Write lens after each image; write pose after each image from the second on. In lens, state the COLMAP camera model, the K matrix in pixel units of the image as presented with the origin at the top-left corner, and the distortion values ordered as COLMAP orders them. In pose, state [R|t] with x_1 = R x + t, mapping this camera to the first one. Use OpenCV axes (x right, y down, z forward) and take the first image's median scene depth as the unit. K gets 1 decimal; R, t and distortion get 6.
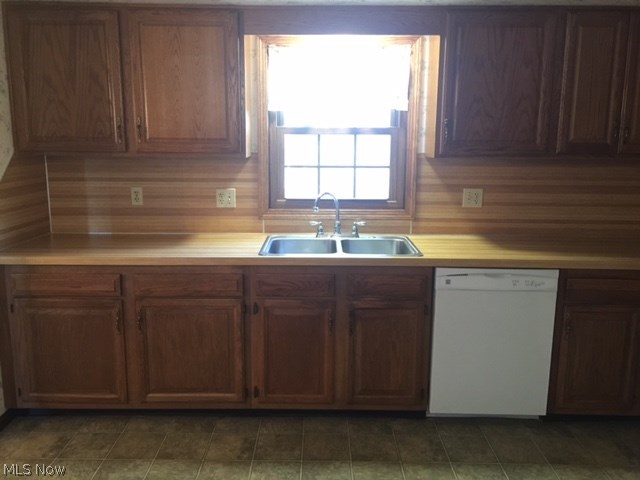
lens RADIAL K [[543.5, 0, 315.0], [0, 543.5, 235.7], [0, 0, 1]] dist [0.081460, -0.116056]
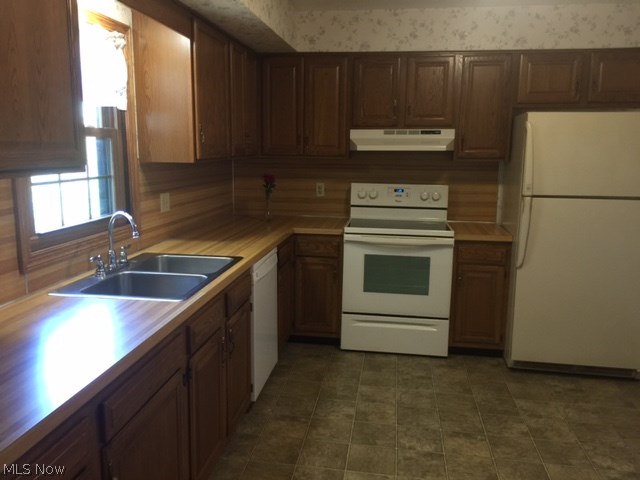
lens RADIAL K [[543.5, 0, 314.1], [0, 543.5, 238.5], [0, 0, 1]] dist [0.081460, -0.116056]
pose [[0.143008, -0.171103, 0.974819, -0.748697], [0.166329, 0.975089, 0.146750, -0.120985], [-0.975645, 0.141154, 0.167905, 0.660356]]
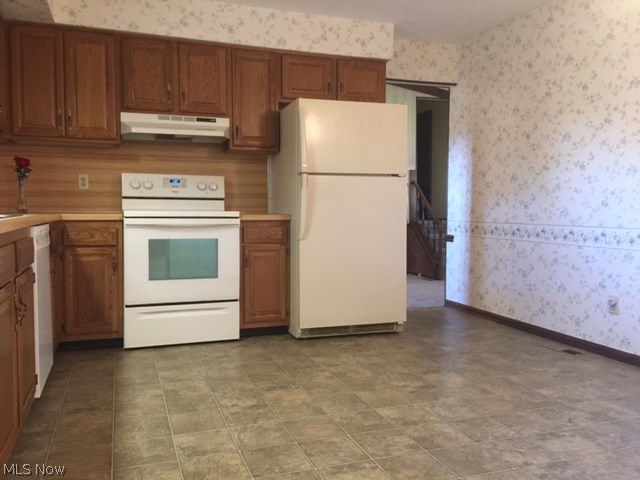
lens RADIAL K [[543.5, 0, 317.3], [0, 543.5, 238.6], [0, 0, 1]] dist [0.081460, -0.116056]
pose [[-0.348552, -0.065223, 0.935017, -0.741482], [0.159319, 0.978936, 0.127677, 0.034180], [-0.923650, 0.193468, -0.330819, 0.827299]]
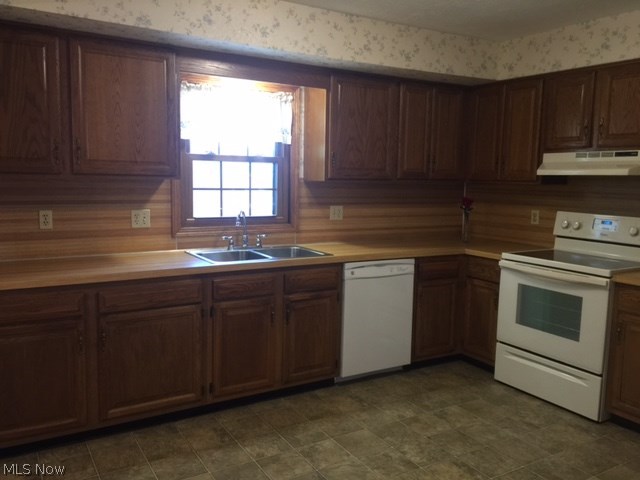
lens RADIAL K [[543.5, 0, 319.5], [0, 543.5, 239.1], [0, 0, 1]] dist [0.081460, -0.116056]
pose [[0.850561, -0.050614, 0.523436, -0.487100], [0.079903, 0.996239, -0.033507, 0.038117], [-0.519771, 0.070324, 0.851406, -0.086199]]
